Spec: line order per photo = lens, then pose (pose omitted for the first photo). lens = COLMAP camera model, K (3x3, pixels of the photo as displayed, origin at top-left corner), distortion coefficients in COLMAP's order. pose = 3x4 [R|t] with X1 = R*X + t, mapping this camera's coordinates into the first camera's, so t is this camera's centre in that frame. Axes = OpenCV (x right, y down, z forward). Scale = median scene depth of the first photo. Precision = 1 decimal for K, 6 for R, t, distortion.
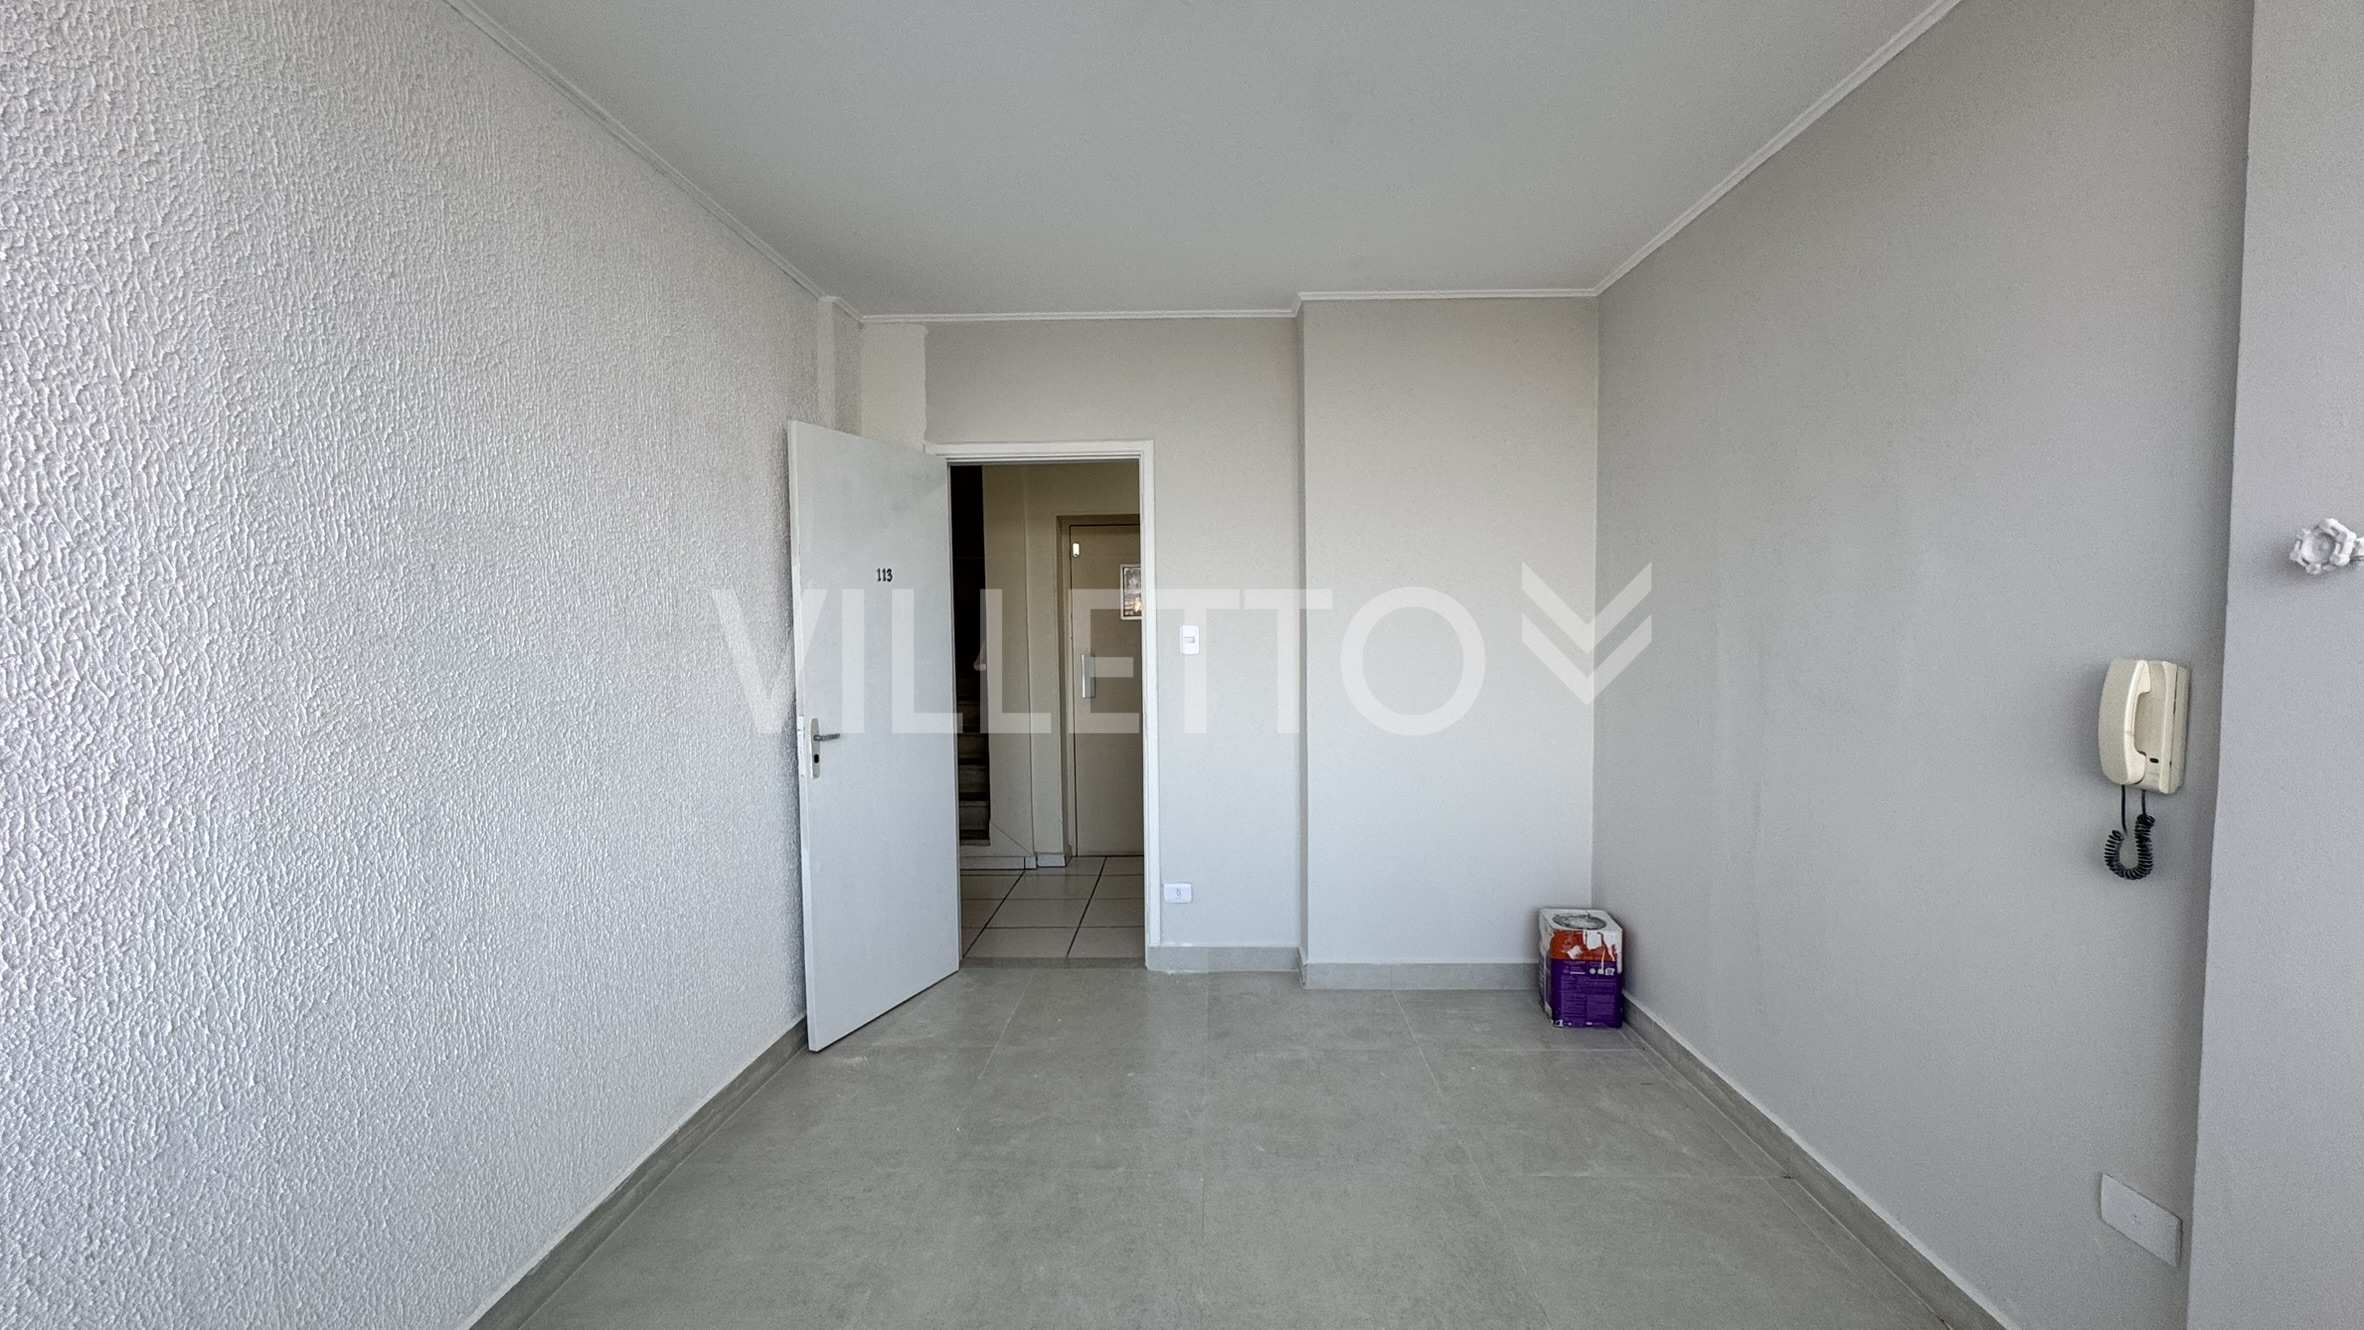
lens RADIAL K [[945.4, 0, 1185.2], [0, 945.4, 665.1], [0, 0, 1]] dist [-0.000376, 0.000178]
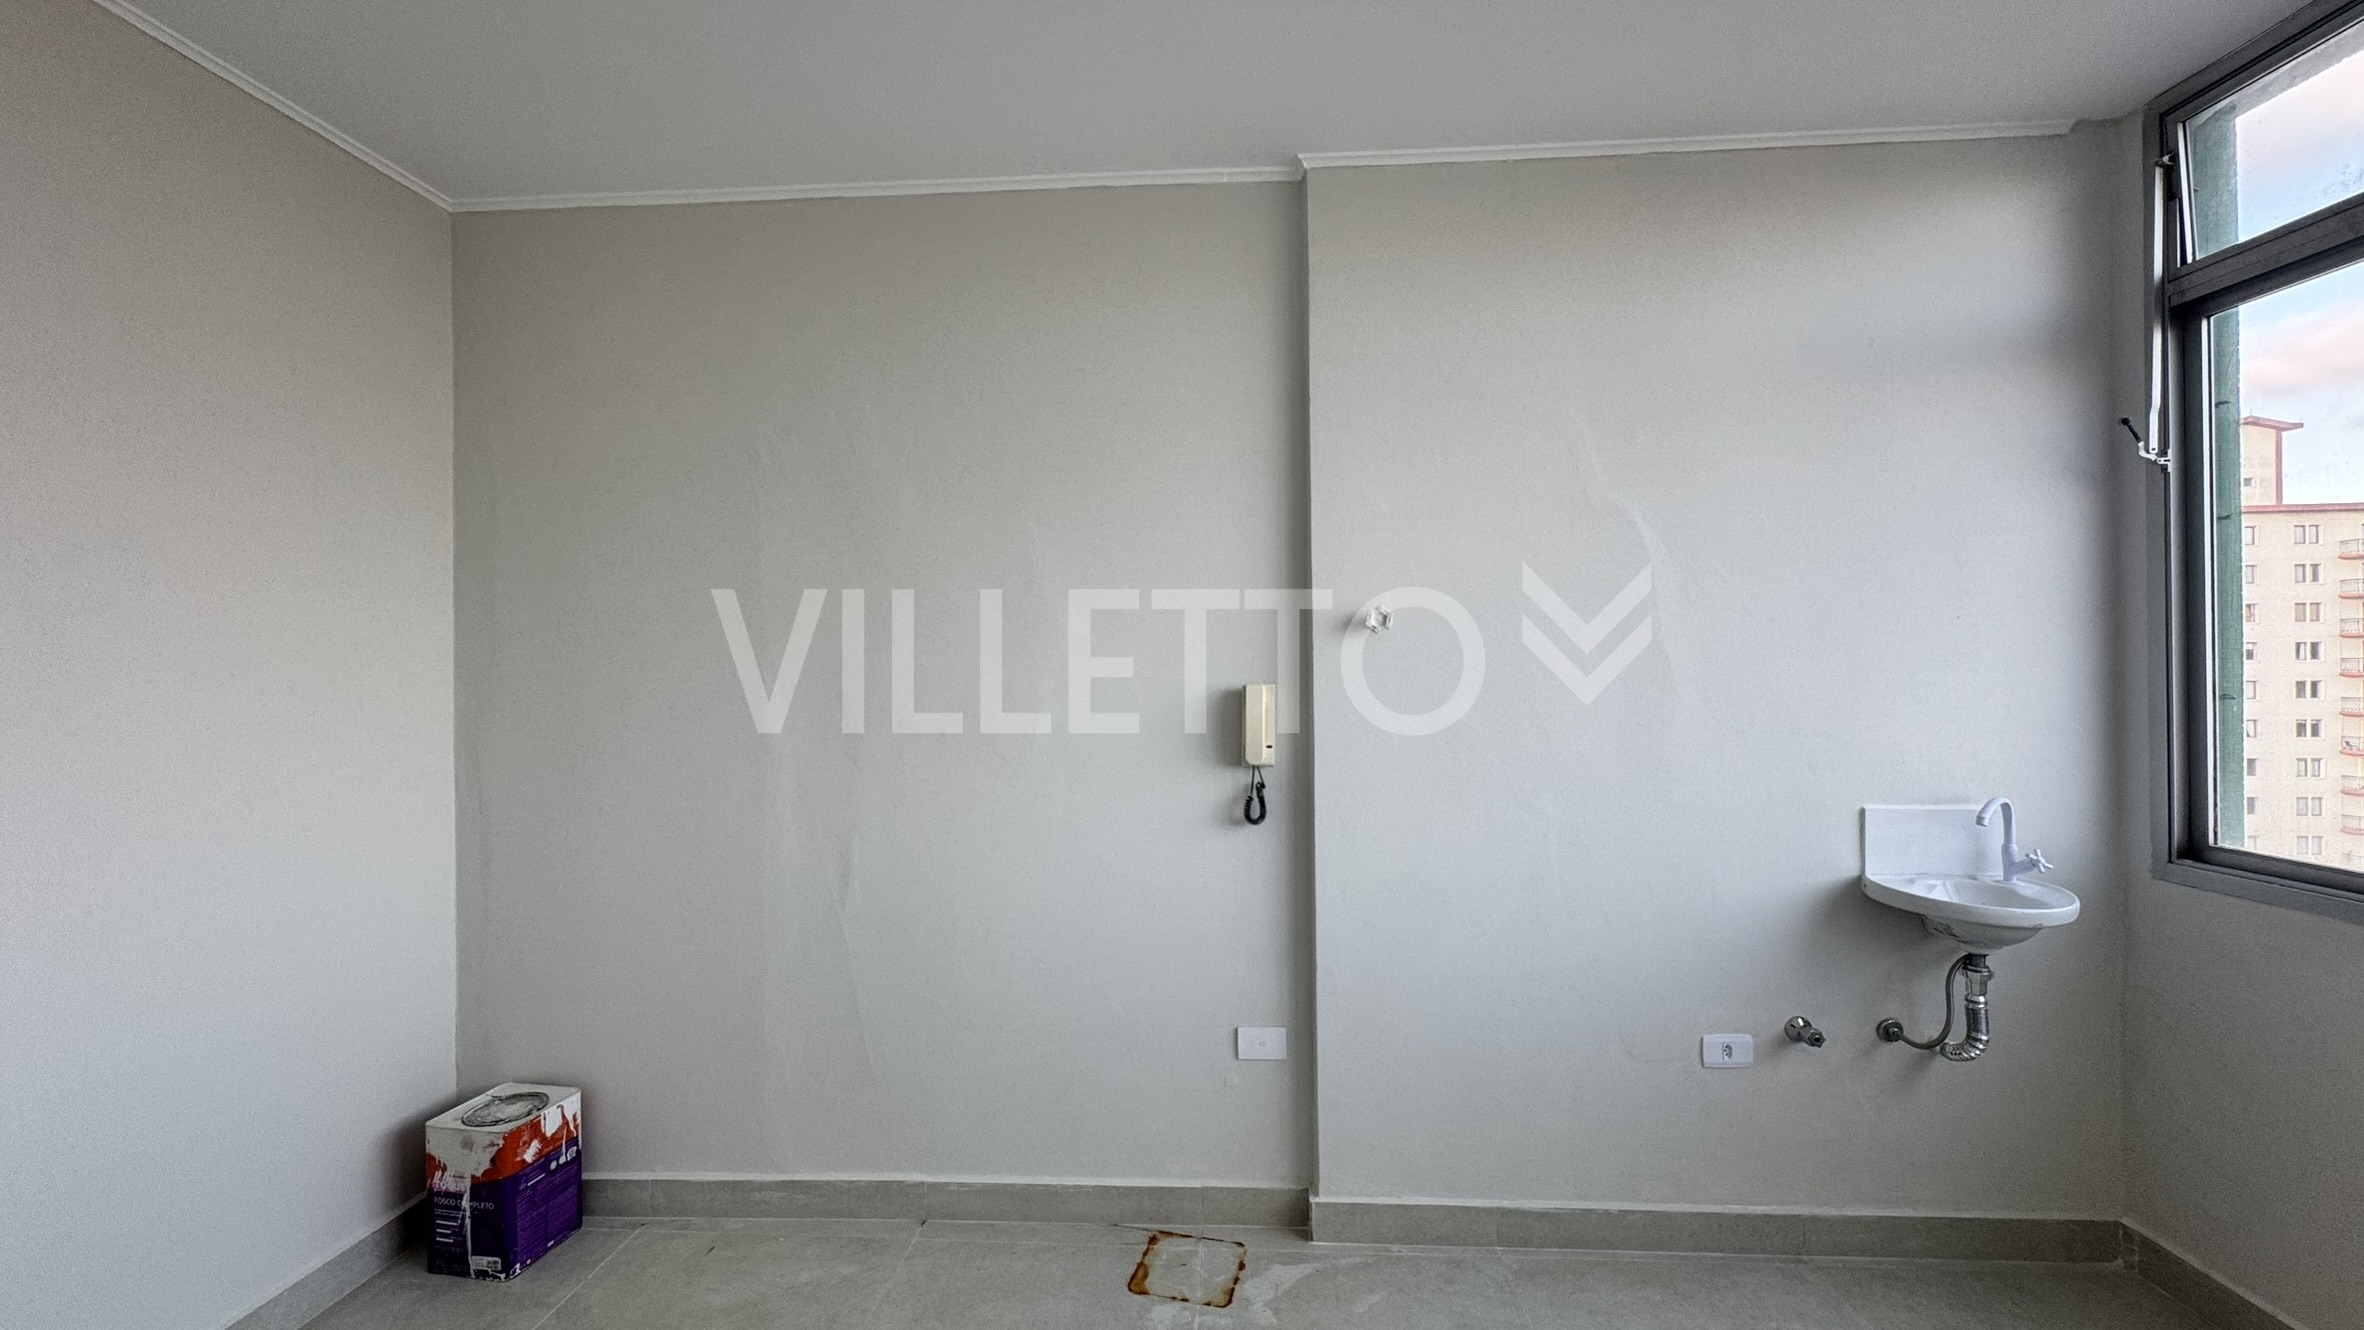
lens RADIAL K [[961.7, 0, 1184.6], [0, 961.7, 657.1], [0, 0, 1]] dist [-0.001481, -0.000256]
pose [[0.033180, 0.015889, 0.999323, -0.275284], [0.060574, 0.998004, -0.017879, -0.013331], [-0.997612, 0.061126, 0.032151, 0.482983]]
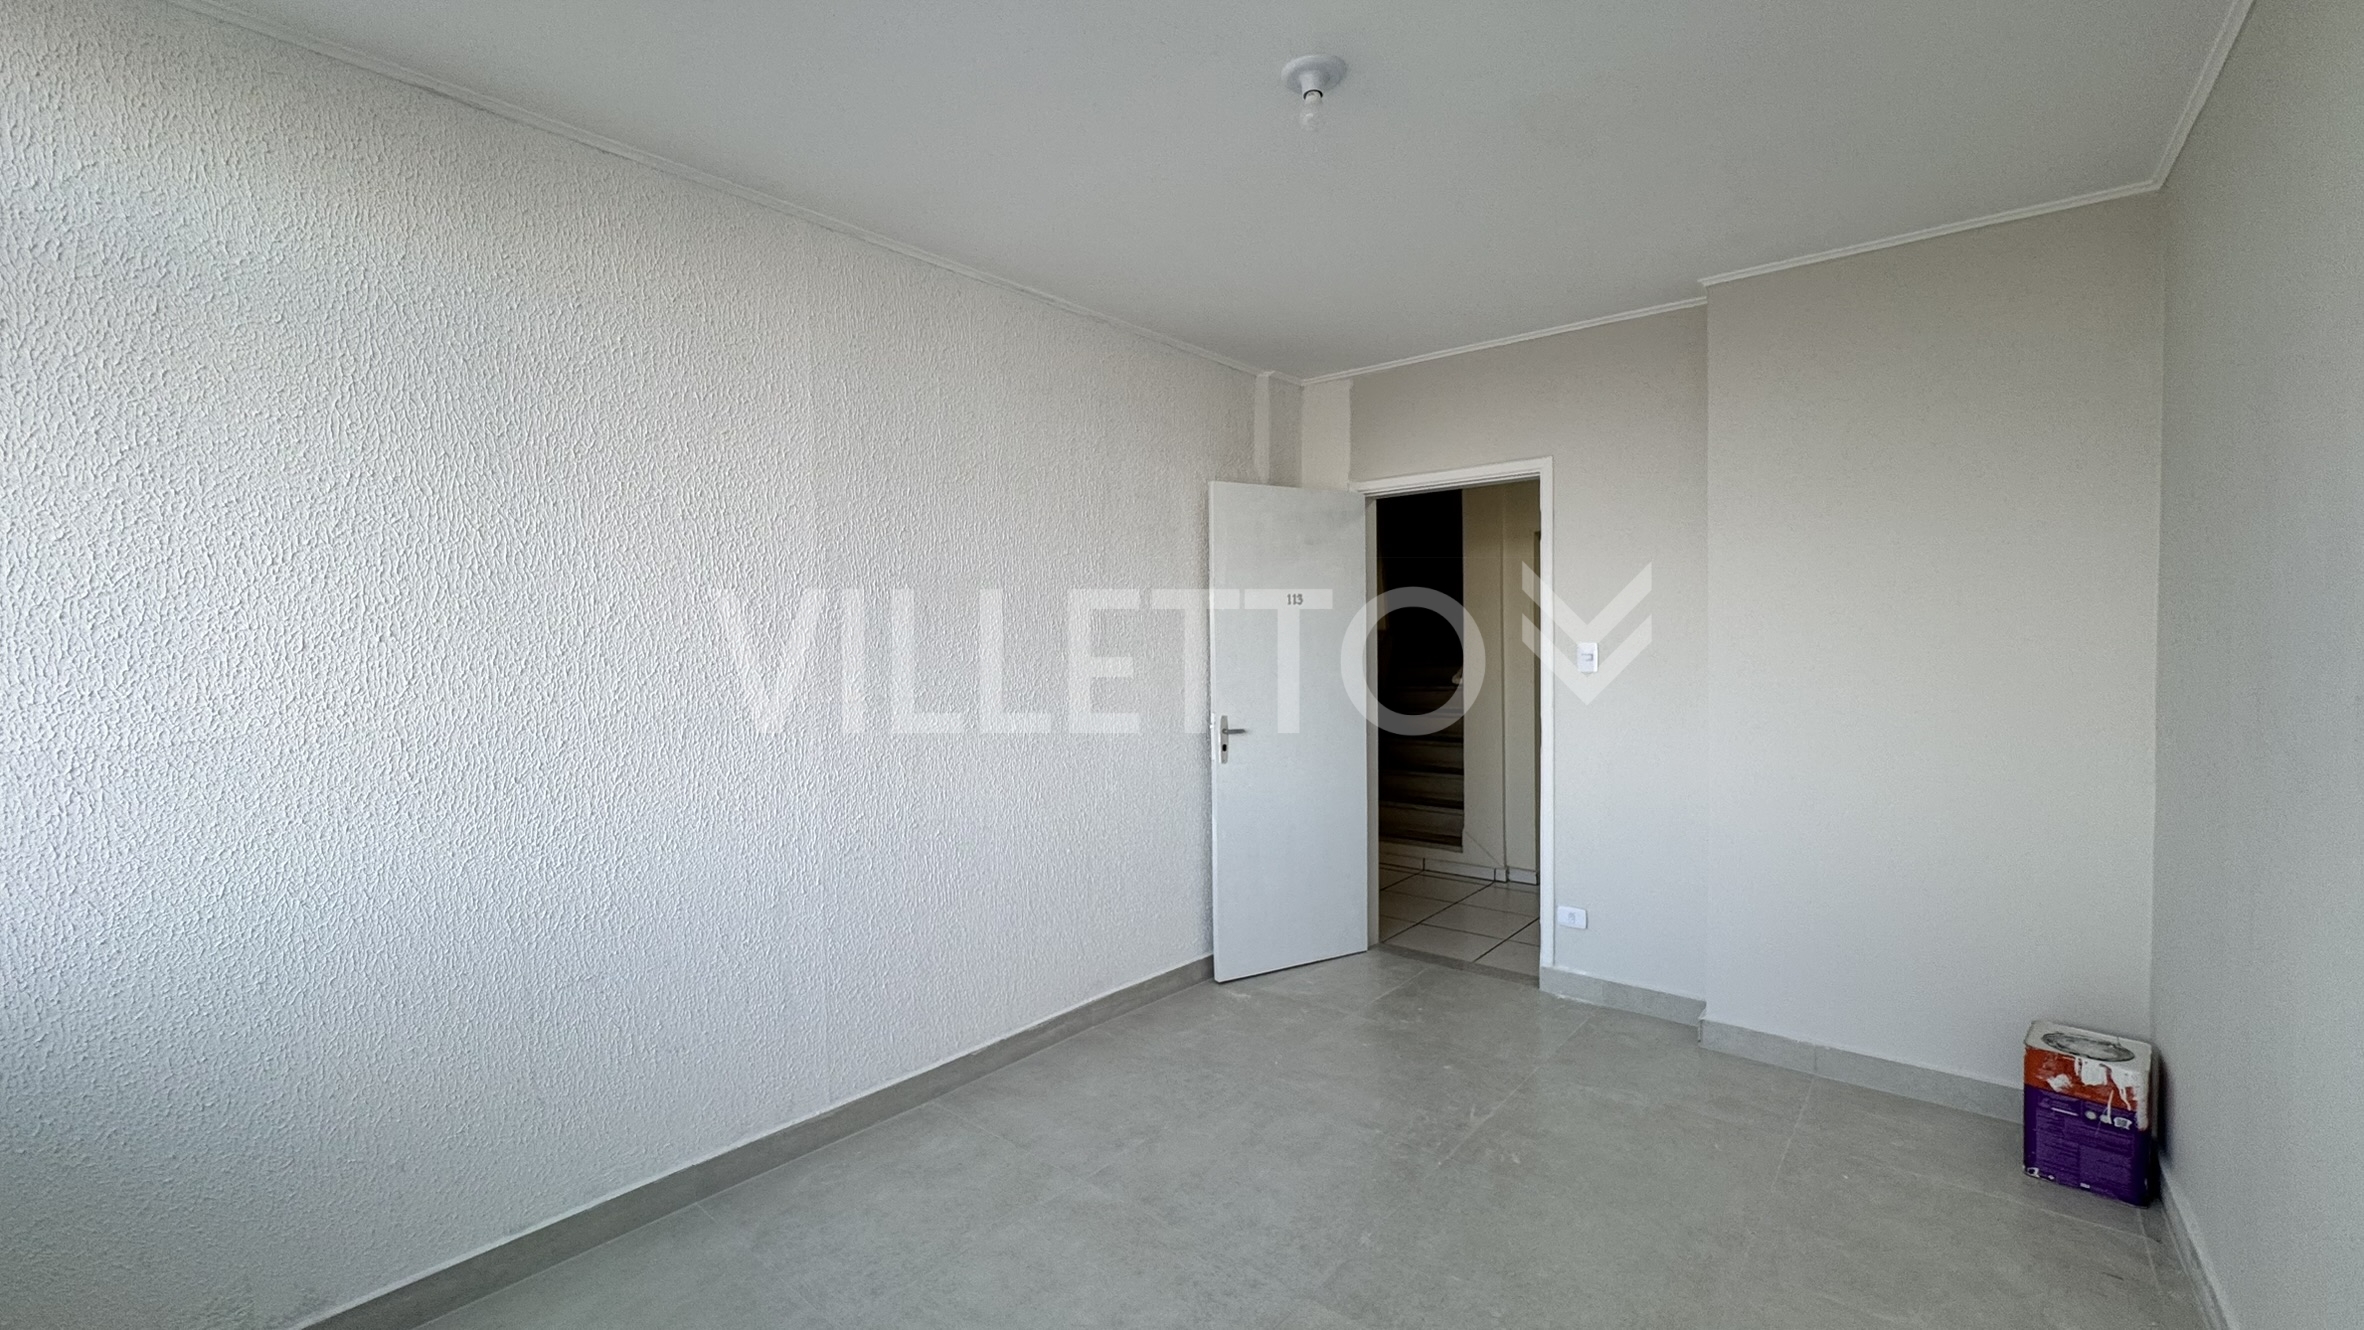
lens RADIAL K [[953.8, 0, 1190.1], [0, 953.8, 665.2], [0, 0, 1]] dist [0.002111, 0.000213]
pose [[0.788078, 0.019156, -0.615278, 0.329057], [-0.028161, 0.999591, -0.004949, -0.002814], [0.614931, 0.021227, 0.788295, -0.025217]]
